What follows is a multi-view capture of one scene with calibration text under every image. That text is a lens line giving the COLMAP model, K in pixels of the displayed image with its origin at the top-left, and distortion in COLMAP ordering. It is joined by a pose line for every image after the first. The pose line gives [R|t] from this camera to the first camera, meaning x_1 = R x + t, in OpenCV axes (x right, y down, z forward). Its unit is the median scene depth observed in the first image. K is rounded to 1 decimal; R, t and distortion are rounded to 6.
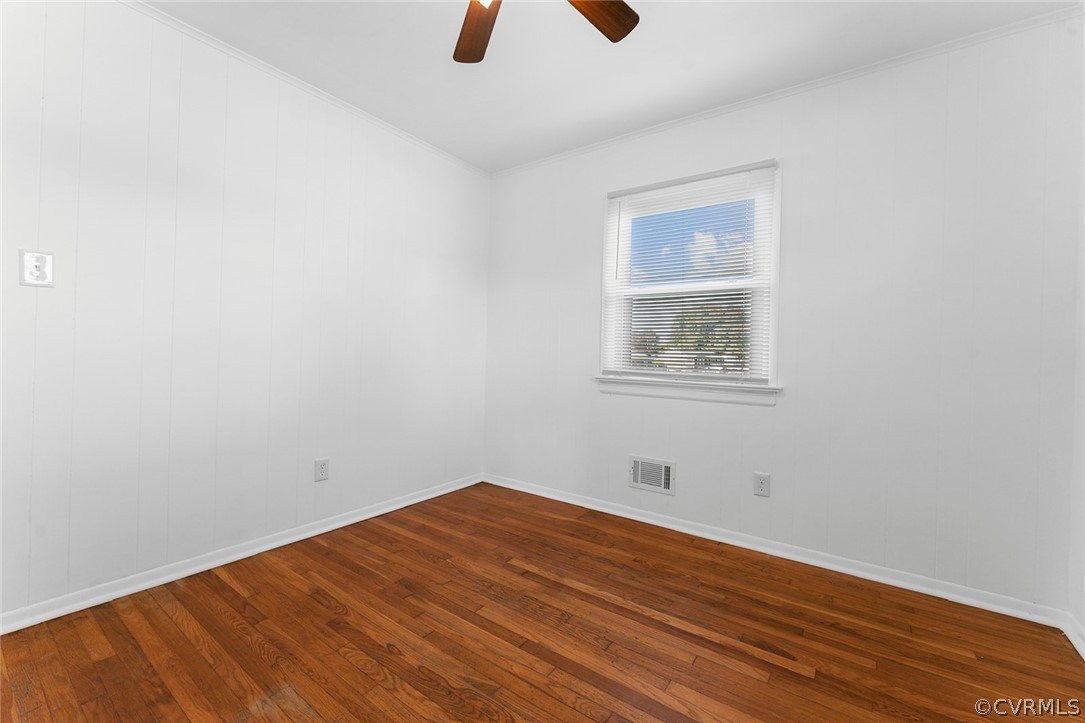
lens RADIAL K [[451.0, 0, 537.9], [0, 451.0, 361.7], [0, 0, 1]] dist [-0.001762, 0.000413]
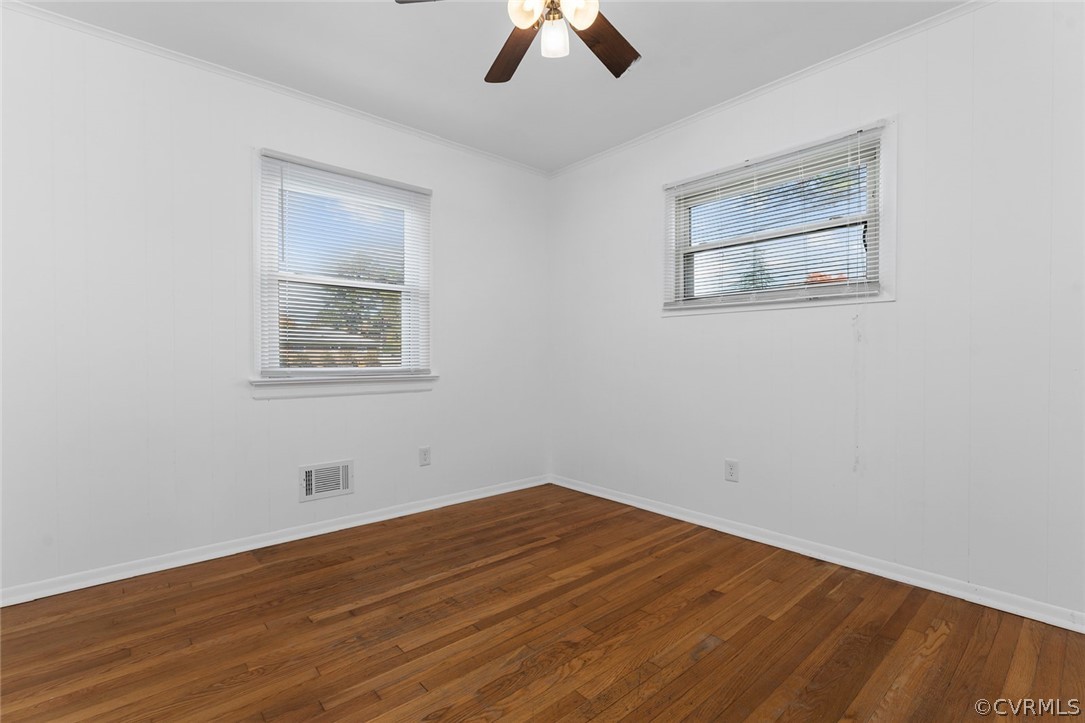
lens RADIAL K [[498.1, 0, 540.6], [0, 498.1, 358.0], [0, 0, 1]] dist [0.003204, 0.000136]
pose [[0.220352, -0.028623, 0.975000, -0.933647], [0.022666, 0.999450, 0.024218, -0.022381], [-0.975157, 0.016763, 0.220880, 0.492524]]
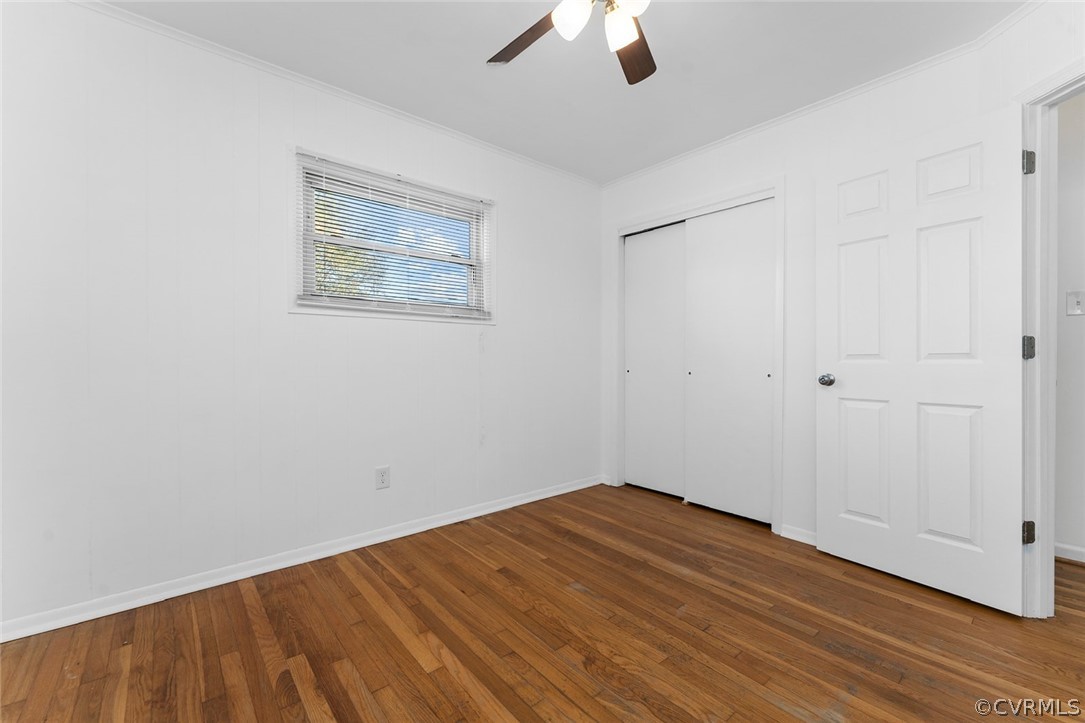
lens RADIAL K [[451.0, 0, 535.6], [0, 451.0, 359.6], [0, 0, 1]] dist [-0.001762, 0.000413]
pose [[-0.970103, -0.025524, 0.241348, -0.129983], [-0.019904, 0.999472, 0.025695, -0.031229], [-0.241876, 0.020123, -0.970098, 1.443513]]
